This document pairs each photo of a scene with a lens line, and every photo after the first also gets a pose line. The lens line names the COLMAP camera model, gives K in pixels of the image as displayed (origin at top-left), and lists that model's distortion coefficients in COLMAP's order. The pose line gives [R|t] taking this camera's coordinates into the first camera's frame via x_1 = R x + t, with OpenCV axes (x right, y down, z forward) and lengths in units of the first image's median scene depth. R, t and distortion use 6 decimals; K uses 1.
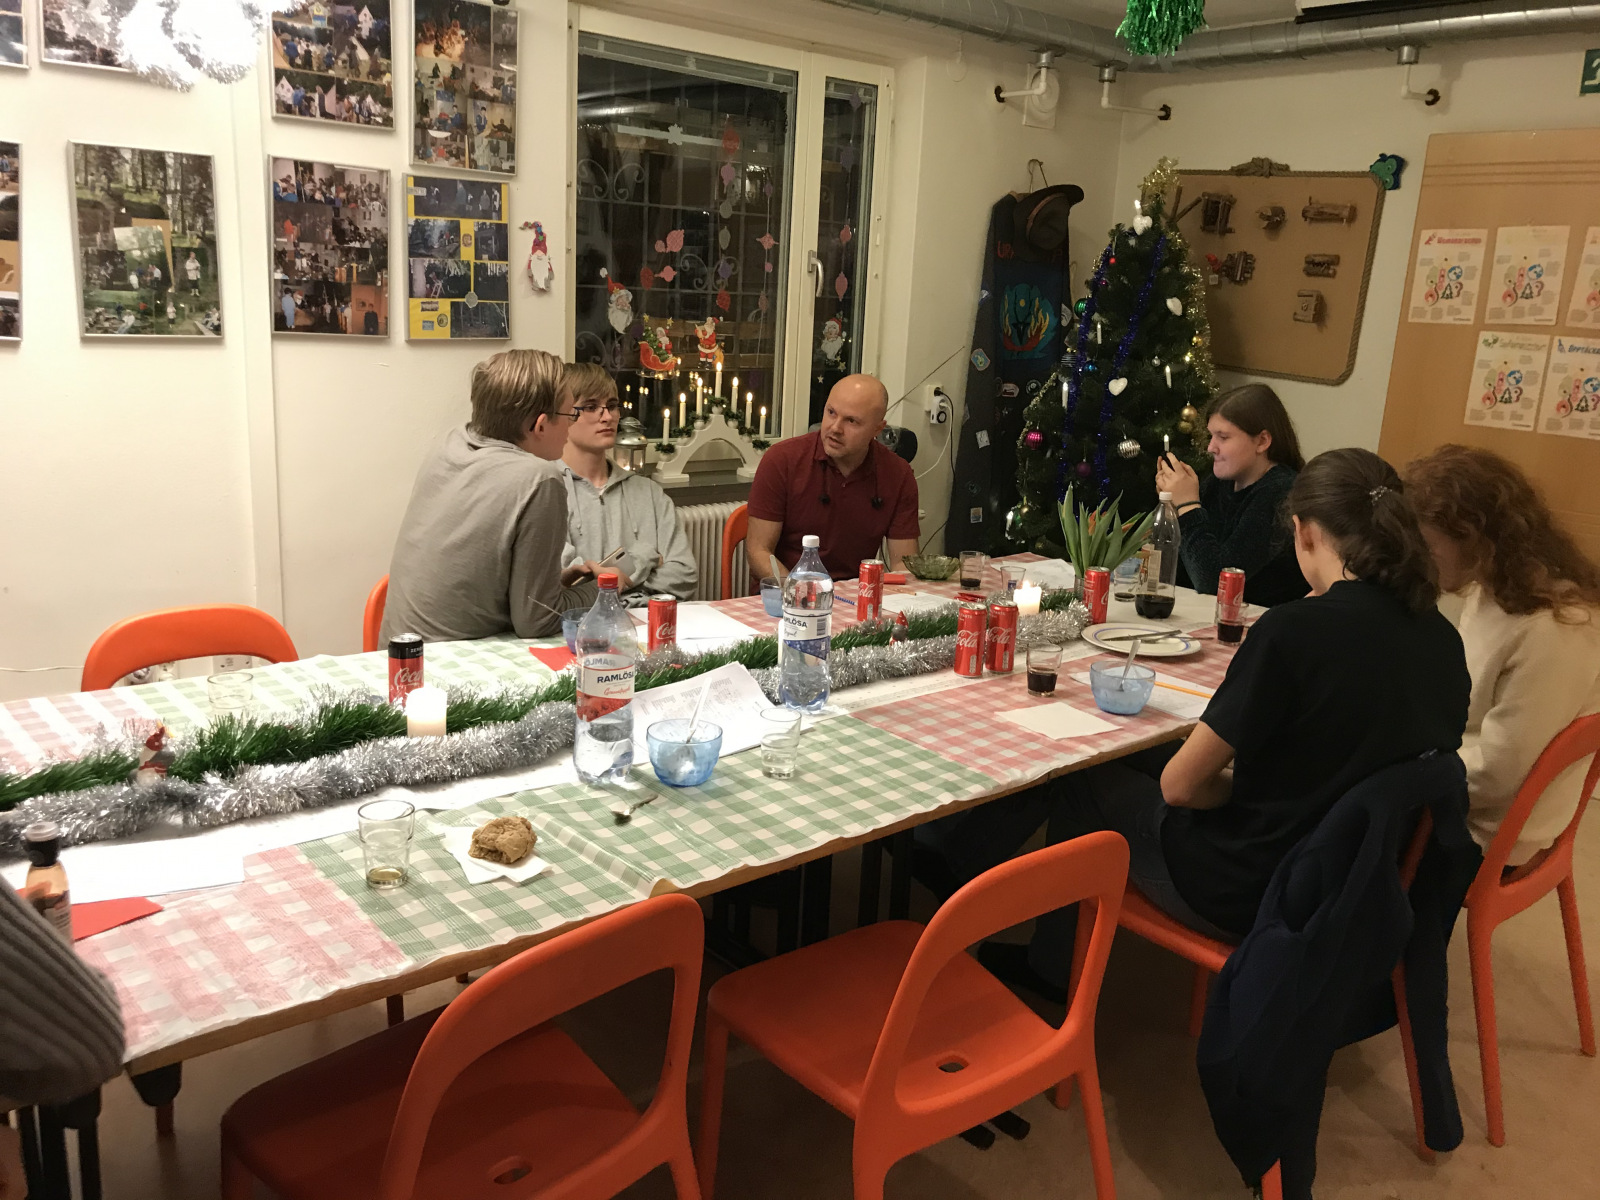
lens RADIAL K [[1310.8, 0, 788.4], [0, 1310.8, 589.9], [0, 0, 1]] dist [0.017526, -0.026817]
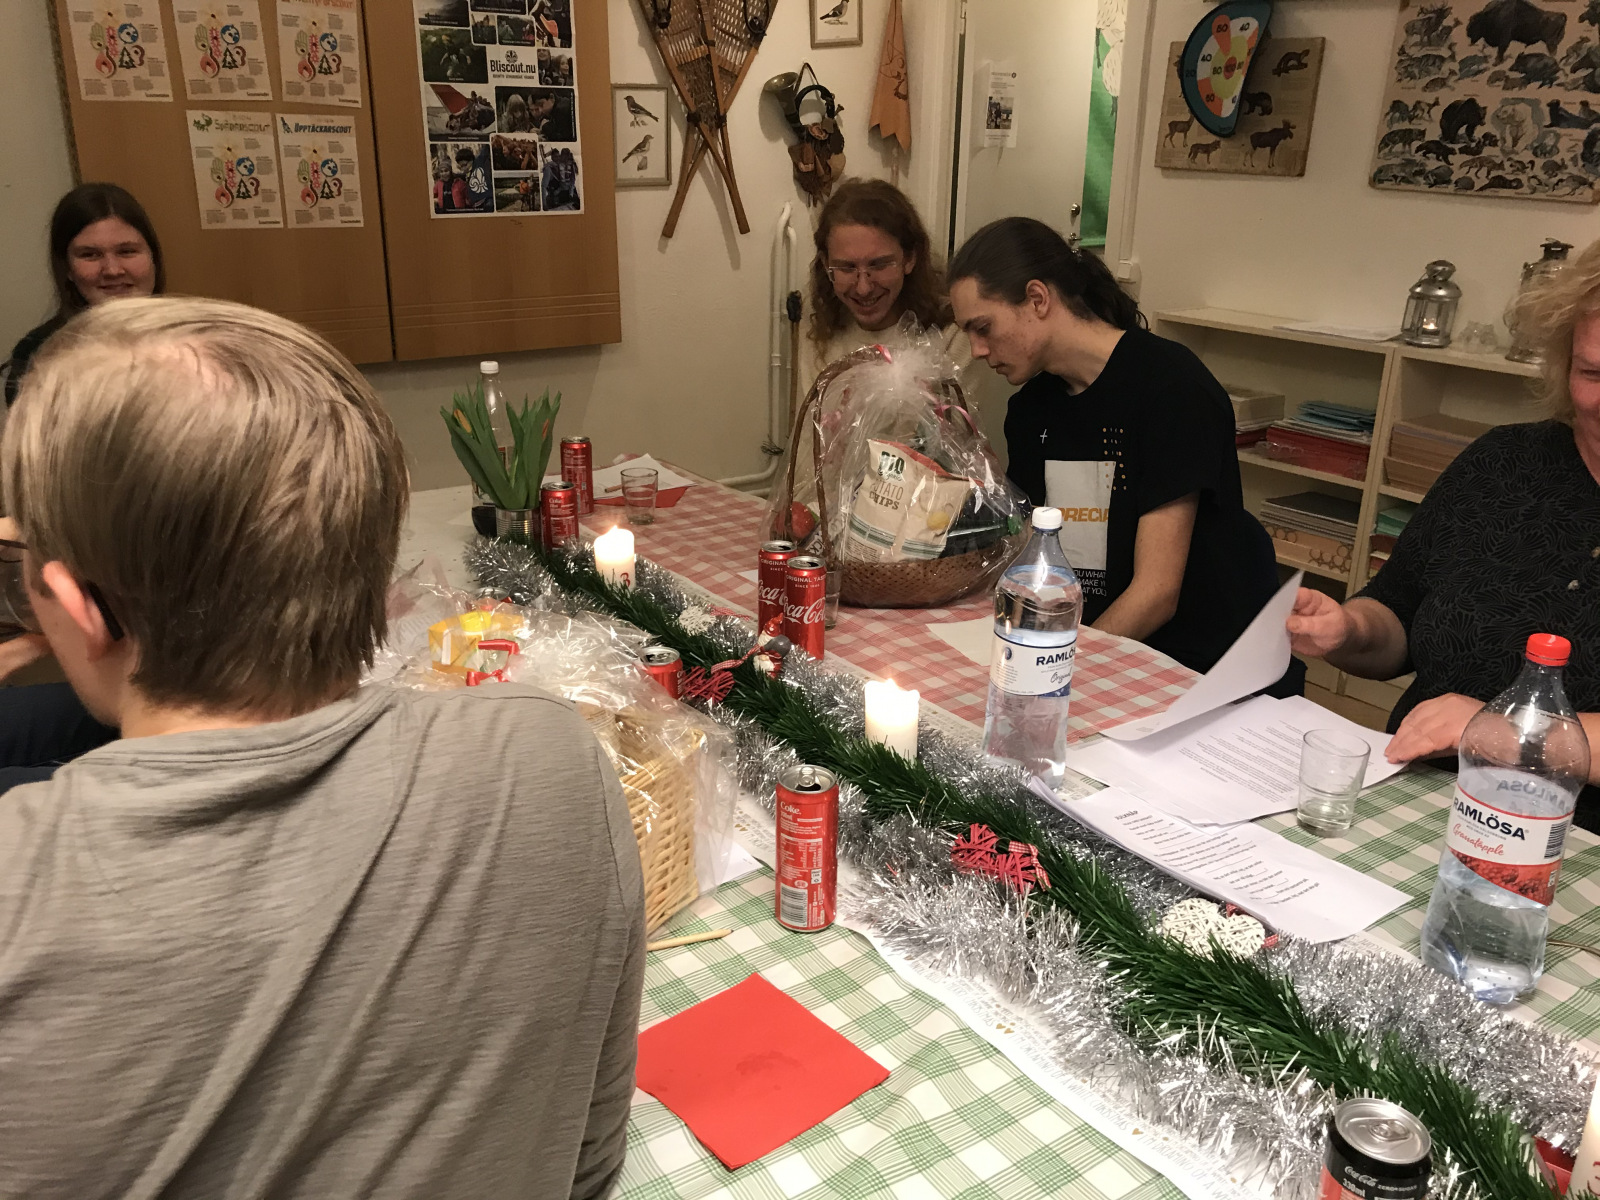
lens RADIAL K [[1310.8, 0, 818.1], [0, 1310.8, 577.3], [0, 0, 1]] dist [0.017526, -0.026817]
pose [[0.073578, -0.364575, 0.928263, -0.364874], [0.214352, 0.914813, 0.342302, -0.157980], [-0.973981, 0.173789, 0.145457, 0.685620]]
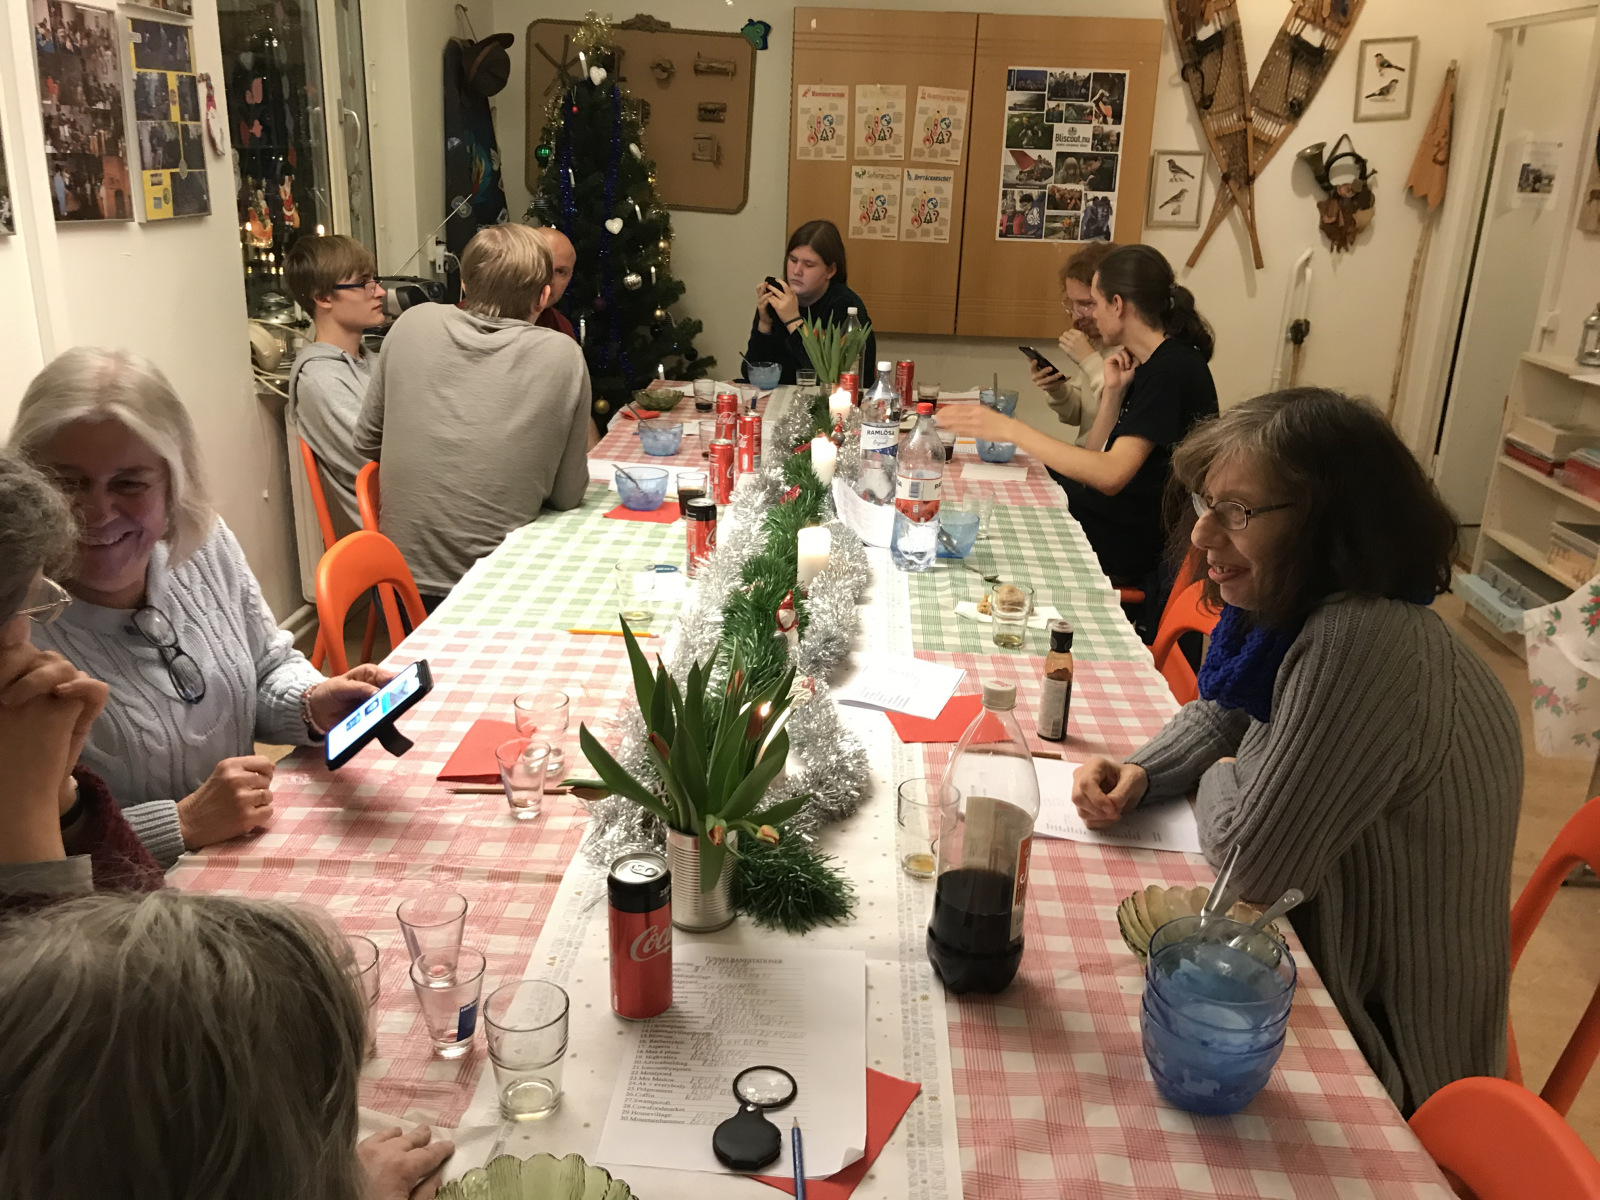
lens RADIAL K [[1310.8, 0, 805.2], [0, 1310.8, 603.1], [0, 0, 1]] dist [0.017526, -0.026817]
pose [[0.686390, -0.258207, 0.679852, -0.645541], [0.161998, 0.965644, 0.203194, -0.058490], [-0.708961, -0.029336, 0.704637, 0.104617]]
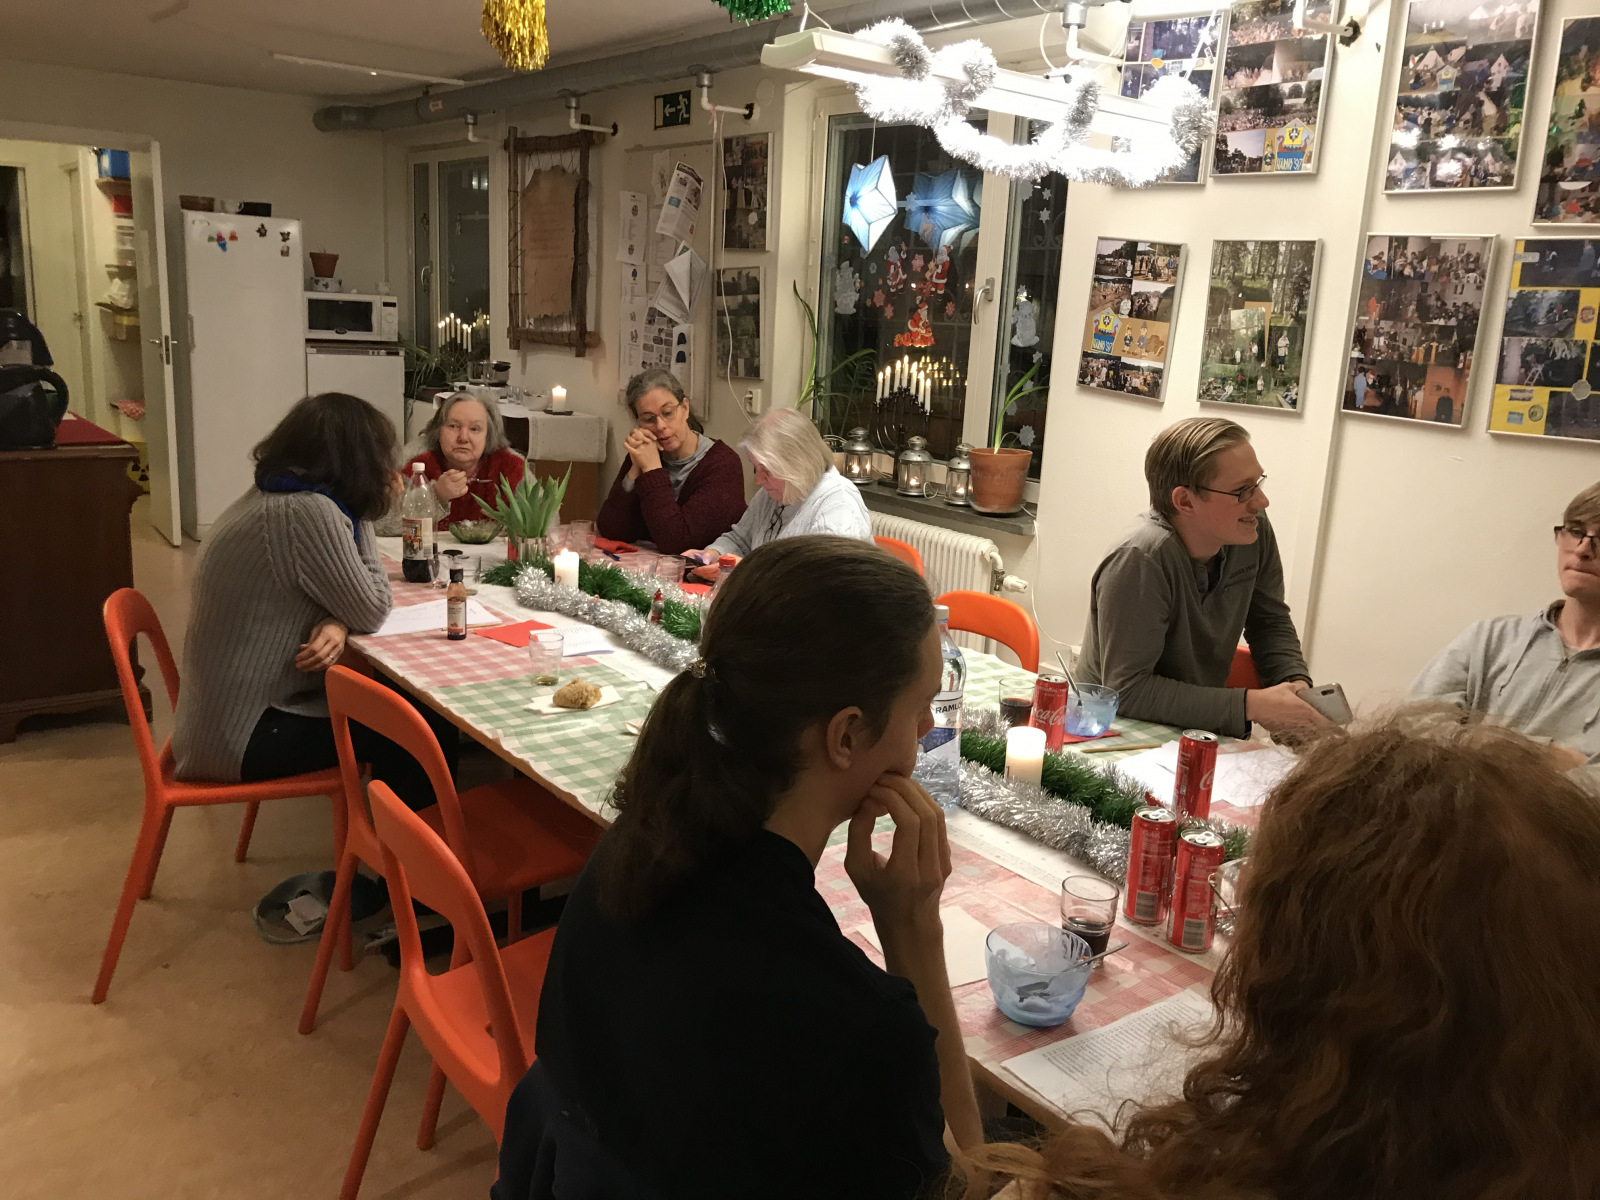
lens RADIAL K [[1310.8, 0, 809.5], [0, 1310.8, 588.4], [0, 0, 1]] dist [0.017526, -0.026817]
pose [[-0.048242, 0.161181, -0.985745, 0.590133], [-0.283588, 0.944072, 0.168246, -0.116685], [0.957732, 0.287662, 0.000166, 0.622896]]
